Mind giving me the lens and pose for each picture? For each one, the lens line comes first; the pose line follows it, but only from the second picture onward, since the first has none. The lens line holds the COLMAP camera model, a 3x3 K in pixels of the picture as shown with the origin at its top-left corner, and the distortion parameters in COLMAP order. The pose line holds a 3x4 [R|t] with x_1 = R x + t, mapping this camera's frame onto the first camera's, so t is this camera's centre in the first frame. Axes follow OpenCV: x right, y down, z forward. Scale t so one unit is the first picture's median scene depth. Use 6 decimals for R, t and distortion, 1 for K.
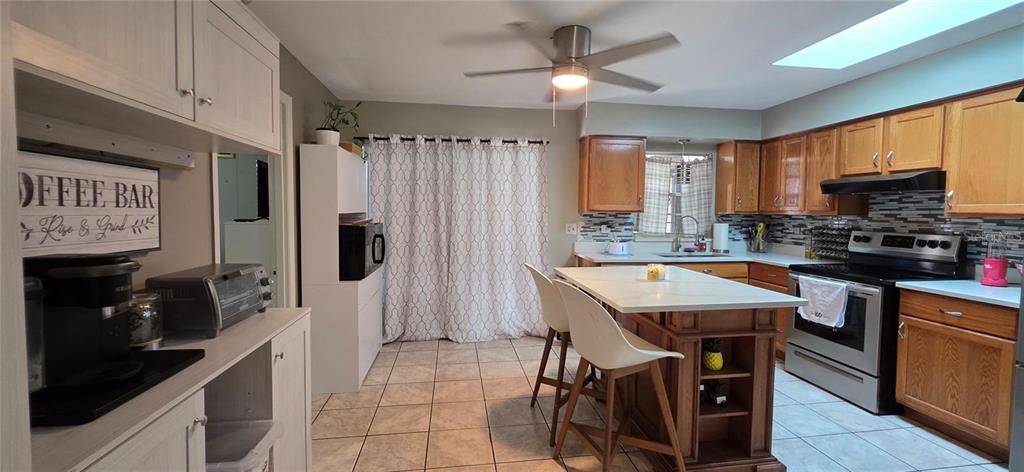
lens RADIAL K [[407.2, 0, 512.0], [0, 407.2, 236.0], [0, 0, 1]] dist [0.000025, 0.000021]
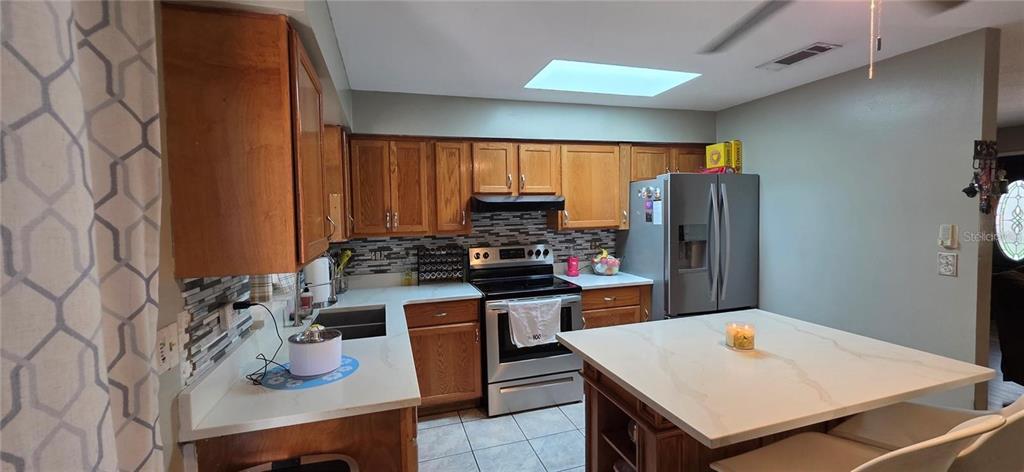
lens RADIAL K [[407.2, 0, 512.0], [0, 407.2, 236.0], [0, 0, 1]] dist [0.000025, 0.000021]
pose [[-0.161825, -0.060630, 0.984955, -0.172429], [0.084280, 0.993615, 0.075010, -0.118535], [-0.983214, 0.095151, -0.155682, 1.141096]]
